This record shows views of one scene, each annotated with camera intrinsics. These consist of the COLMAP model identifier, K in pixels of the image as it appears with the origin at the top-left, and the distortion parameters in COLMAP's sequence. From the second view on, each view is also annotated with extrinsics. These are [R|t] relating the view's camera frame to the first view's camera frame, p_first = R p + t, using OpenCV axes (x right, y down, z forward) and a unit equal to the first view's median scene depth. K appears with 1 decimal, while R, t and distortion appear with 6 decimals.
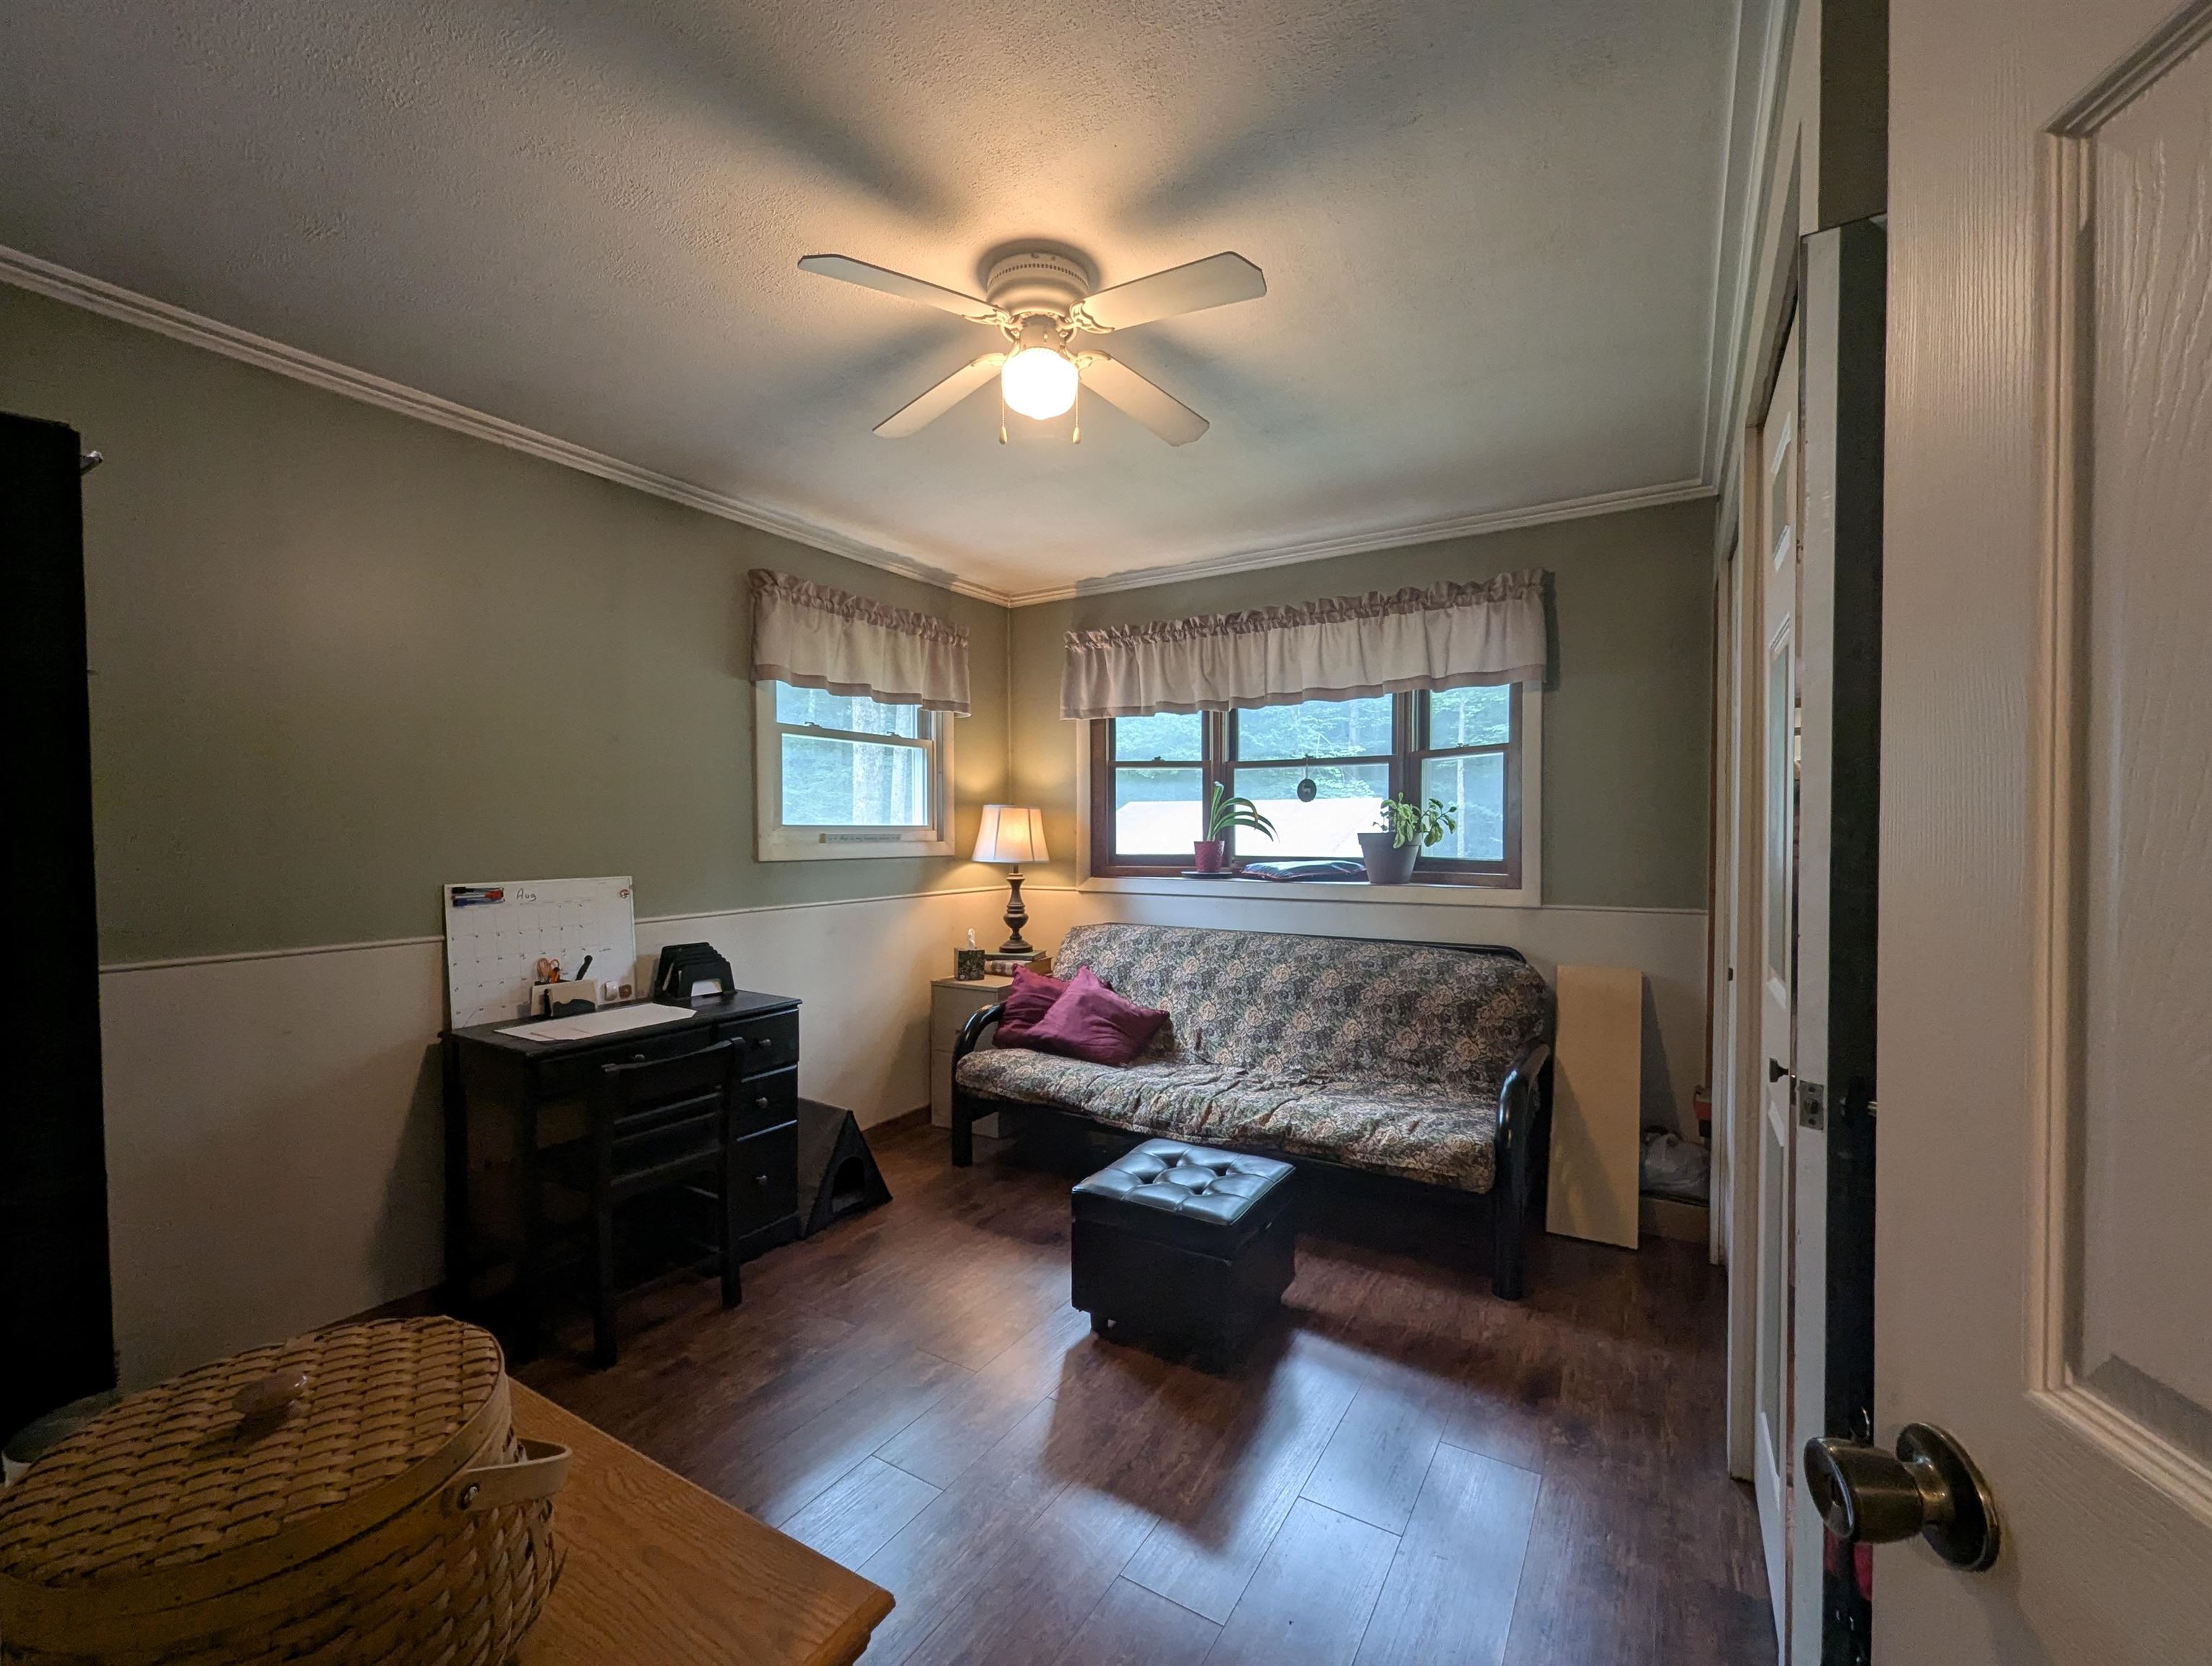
lens RADIAL K [[925.9, 0, 1119.2], [0, 925.9, 849.4], [0, 0, 1]] dist [-0.001108, -0.000375]
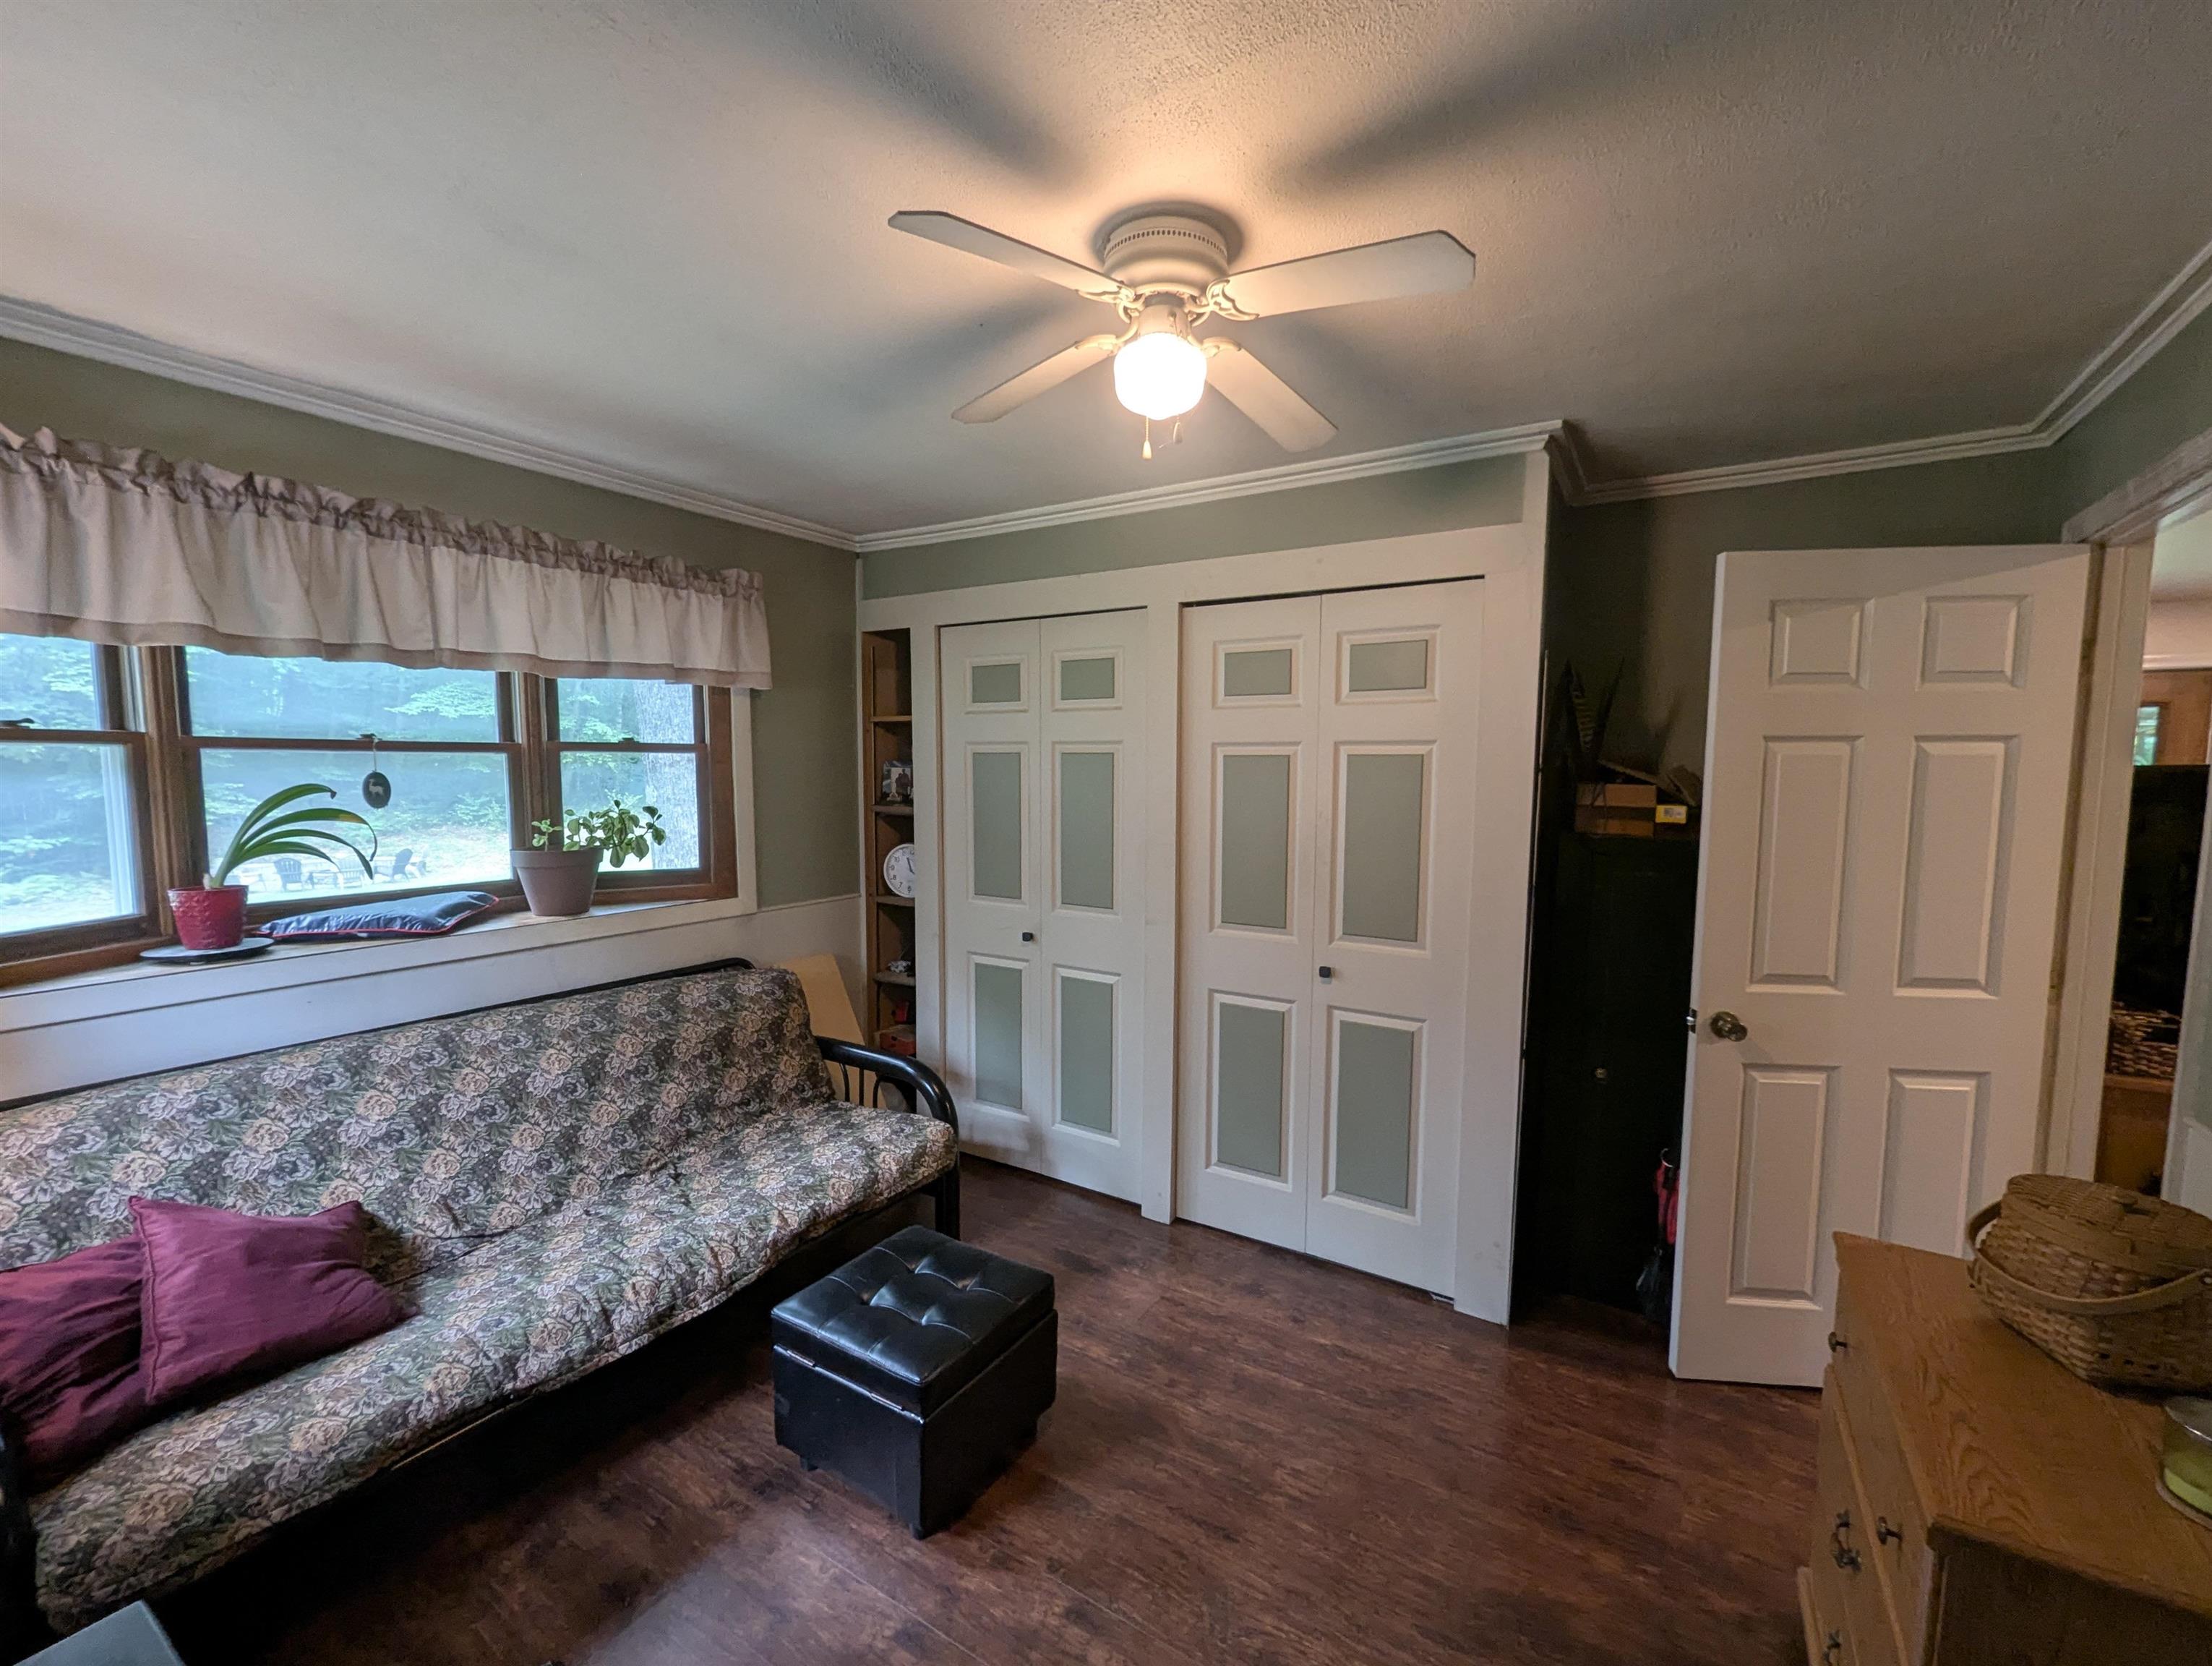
lens RADIAL K [[925.9, 0, 1119.2], [0, 925.9, 849.4], [0, 0, 1]] dist [-0.001108, -0.000375]
pose [[0.016534, -0.090186, 0.995788, -0.515894], [0.017711, 0.995794, 0.089892, -0.085362], [-0.999706, 0.016151, 0.018062, 0.562988]]
